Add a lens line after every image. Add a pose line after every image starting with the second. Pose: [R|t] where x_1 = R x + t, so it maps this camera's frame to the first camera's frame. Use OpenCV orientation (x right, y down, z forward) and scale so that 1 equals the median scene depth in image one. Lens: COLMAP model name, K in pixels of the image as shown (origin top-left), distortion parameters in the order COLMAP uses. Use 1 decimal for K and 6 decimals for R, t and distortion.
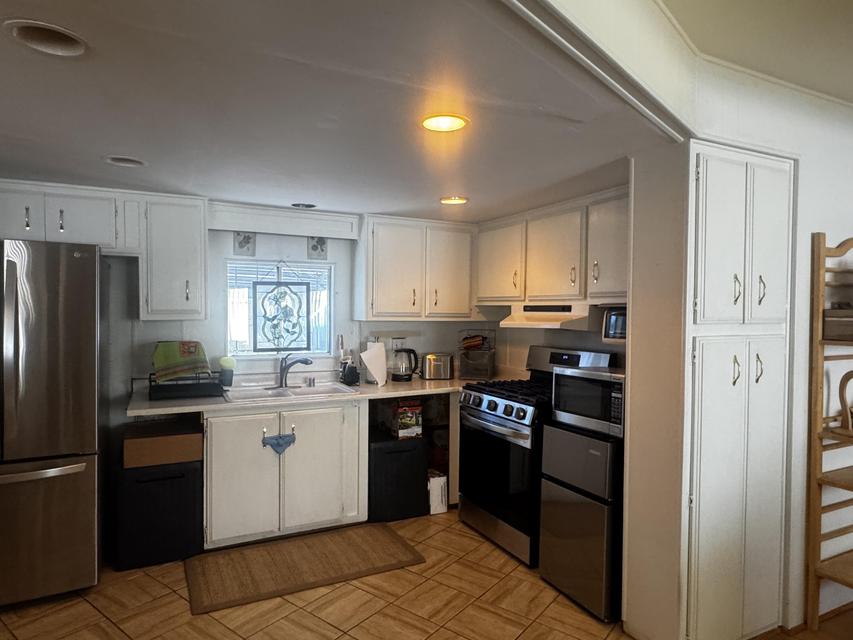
lens RADIAL K [[527.3, 0, 426.8], [0, 527.3, 321.6], [0, 0, 1]] dist [-0.003171, -0.000045]
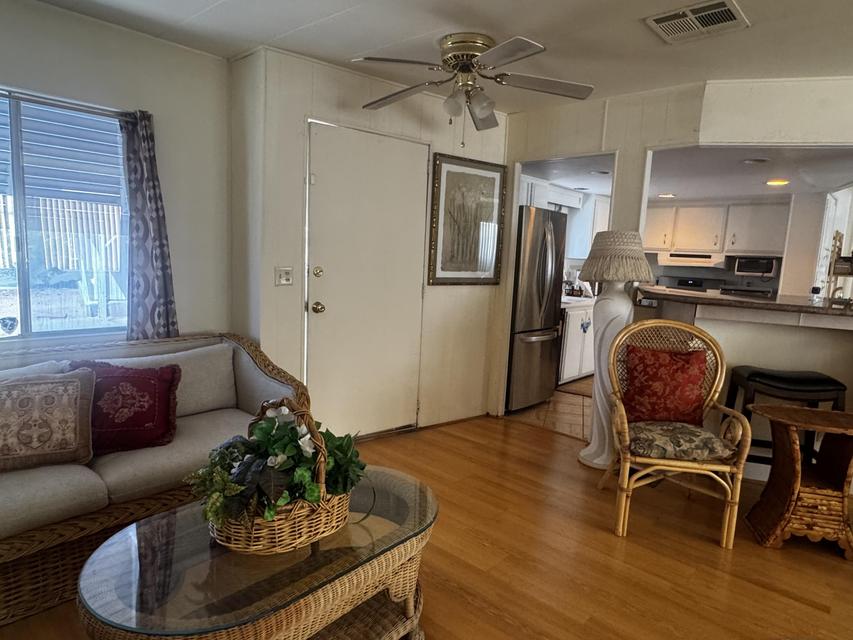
lens RADIAL K [[527.3, 0, 422.1], [0, 527.3, 320.3], [0, 0, 1]] dist [-0.003171, -0.000045]
pose [[0.933699, -0.008285, 0.357962, -1.428111], [-0.033228, 0.993413, 0.109664, 0.029824], [-0.356513, -0.114287, 0.927274, -0.458265]]
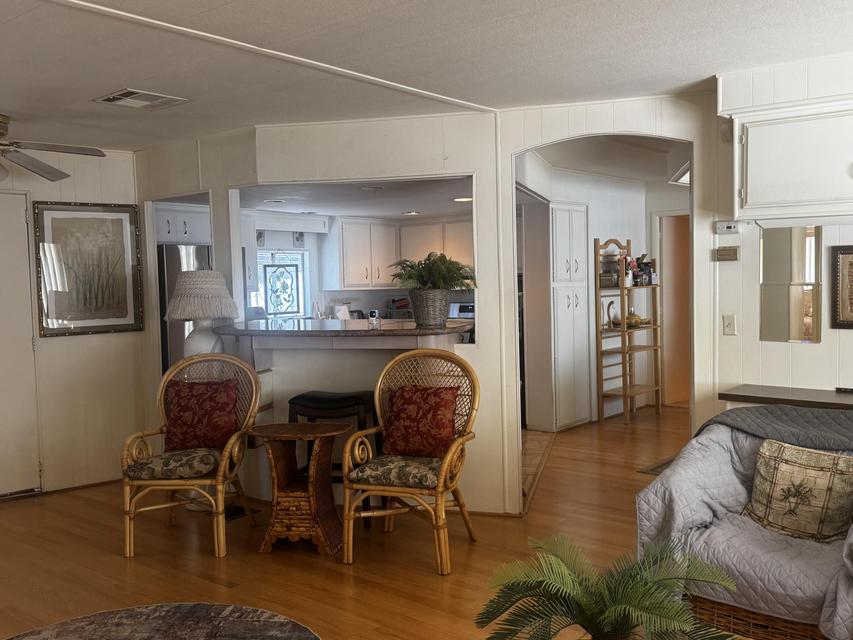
lens RADIAL K [[791.1, 0, 429.8], [0, 791.1, 316.7], [0, 0, 1]] dist [0.048521, 0.000000]
pose [[0.911539, -0.050195, 0.408138, -0.917473], [0.042991, 0.998716, 0.026811, 0.026969], [-0.408959, -0.006893, 0.912527, -1.267752]]
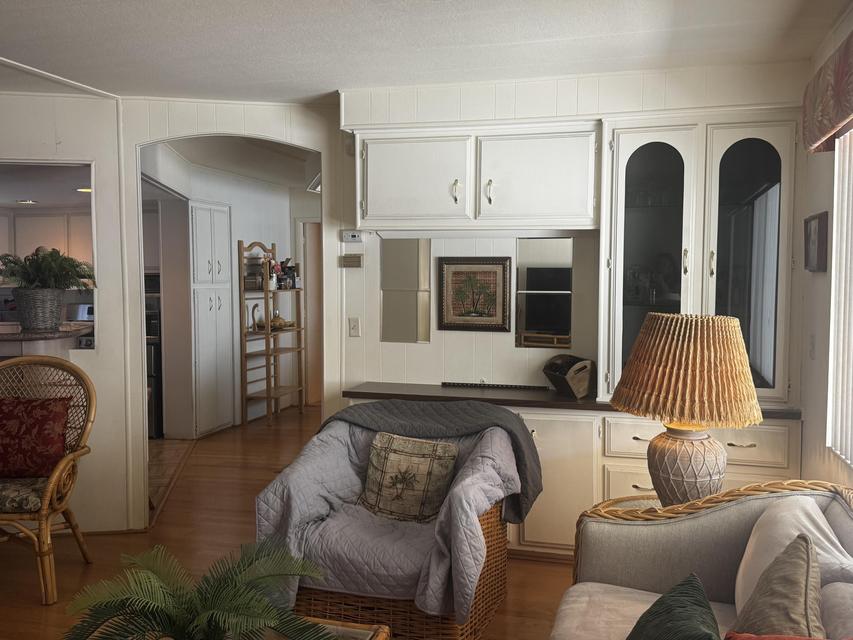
lens RADIAL K [[791.1, 0, 438.3], [0, 791.1, 325.2], [0, 0, 1]] dist [0.048521, 0.000000]
pose [[0.654689, -0.055224, 0.753878, -0.884884], [0.026935, 0.998399, 0.049745, 0.027887], [-0.755418, -0.012262, 0.655128, -1.292848]]
